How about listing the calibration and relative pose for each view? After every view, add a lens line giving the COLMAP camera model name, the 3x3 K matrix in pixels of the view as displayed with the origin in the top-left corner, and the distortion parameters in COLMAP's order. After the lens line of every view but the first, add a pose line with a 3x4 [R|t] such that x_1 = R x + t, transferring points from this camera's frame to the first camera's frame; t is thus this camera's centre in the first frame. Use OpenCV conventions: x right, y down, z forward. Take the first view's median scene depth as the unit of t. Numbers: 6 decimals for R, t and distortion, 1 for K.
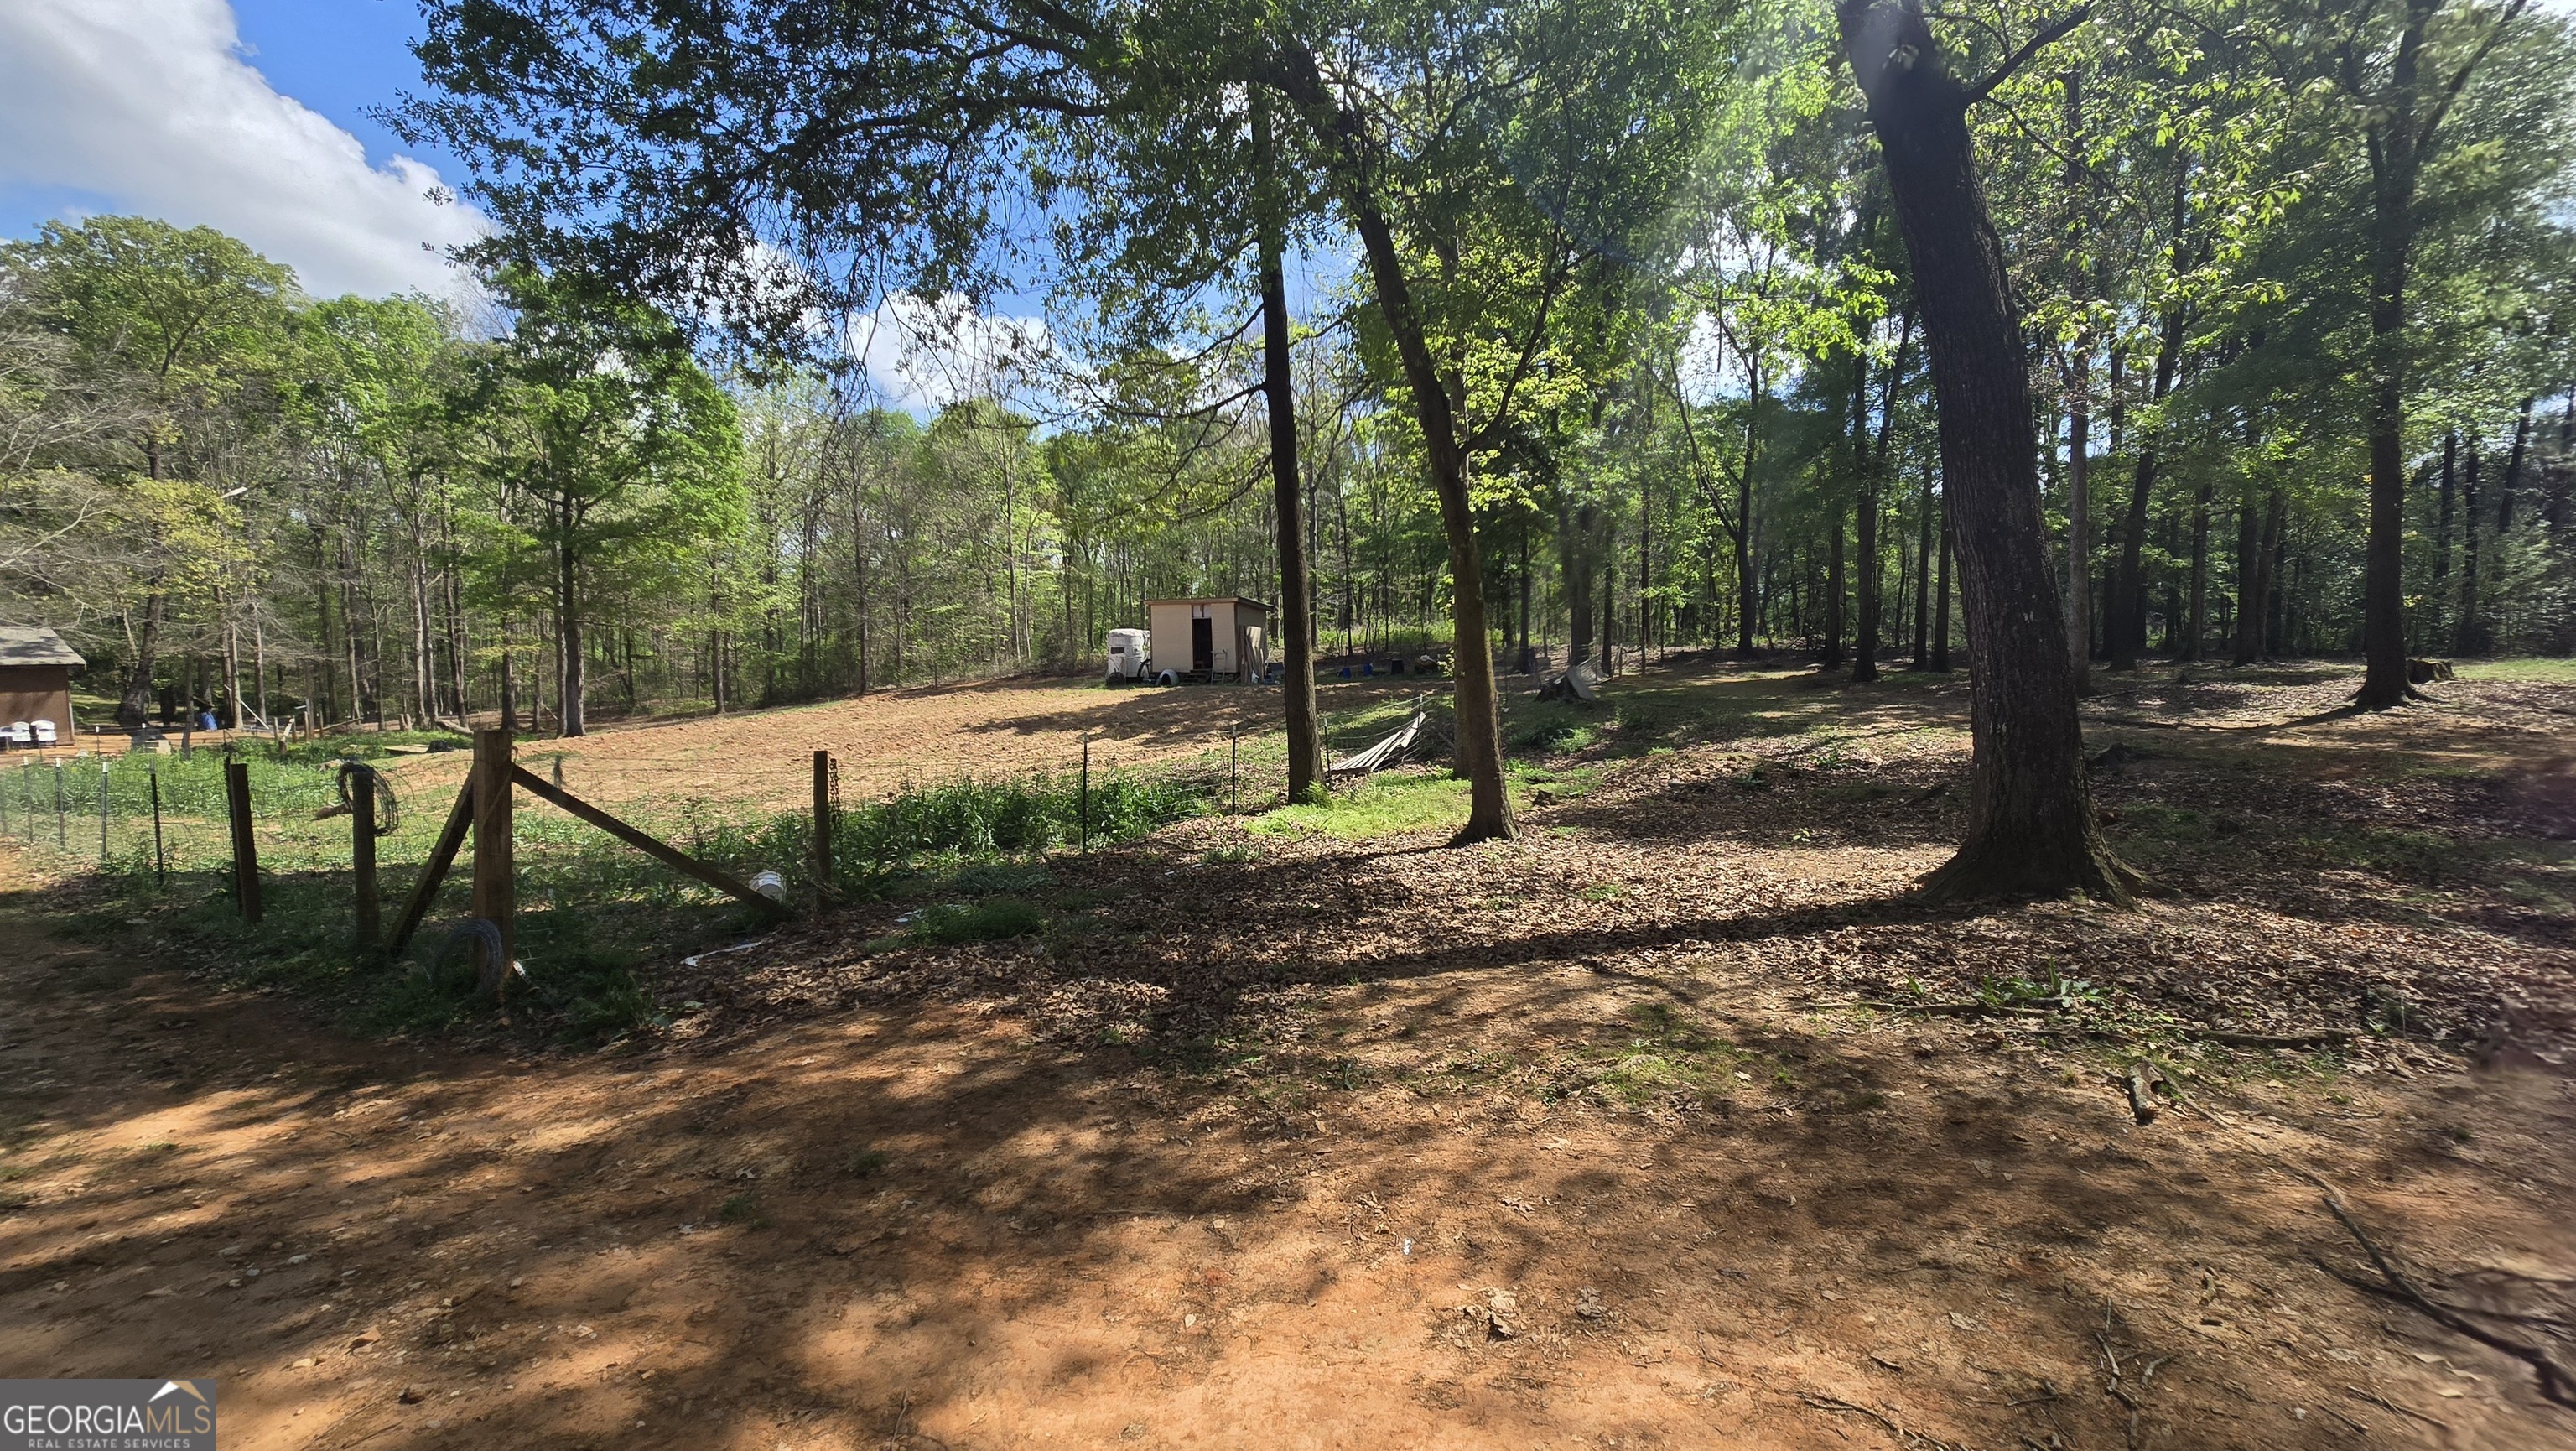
lens RADIAL K [[1031.1, 0, 1368.6], [0, 1031.1, 715.0], [0, 0, 1]] dist [0.002967, 0.000417]
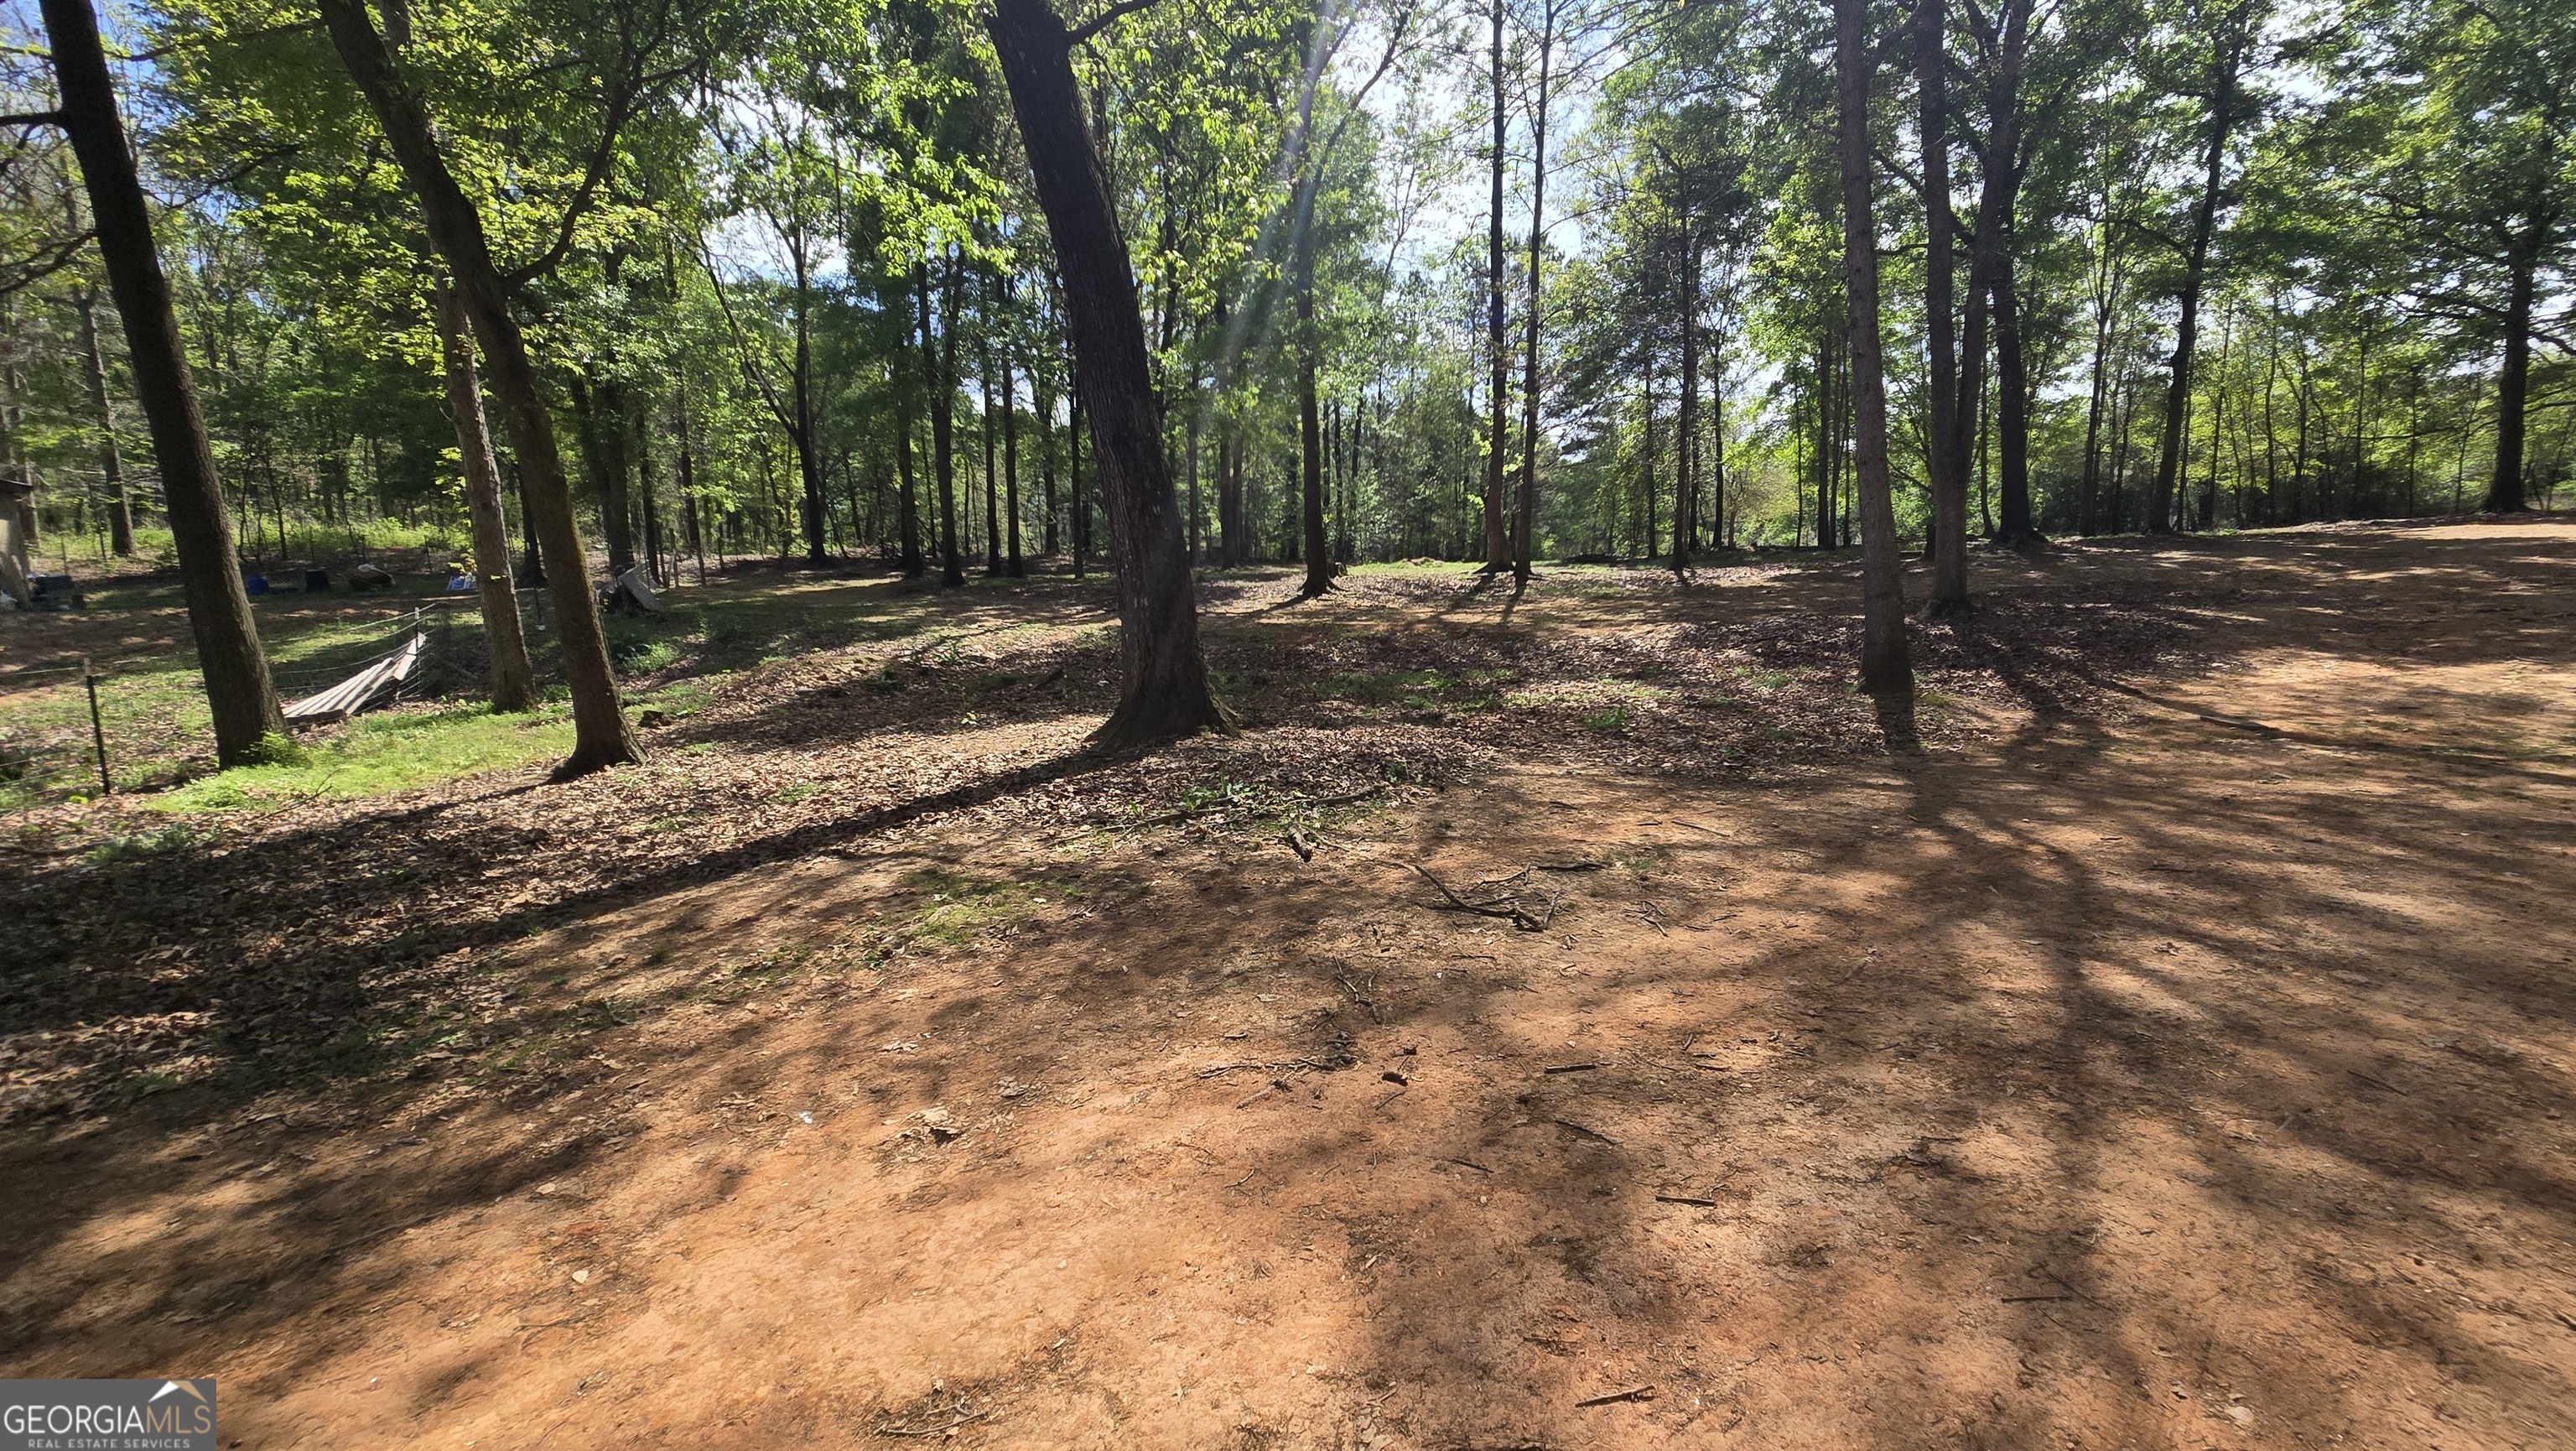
lens RADIAL K [[1031.1, 0, 1297.3], [0, 1031.1, 731.3], [0, 0, 1]] dist [0.002967, 0.000417]
pose [[0.717536, -0.113708, 0.687177, -0.134962], [0.040952, 0.991765, 0.121347, 0.026007], [-0.695317, -0.058929, 0.716283, -0.003768]]
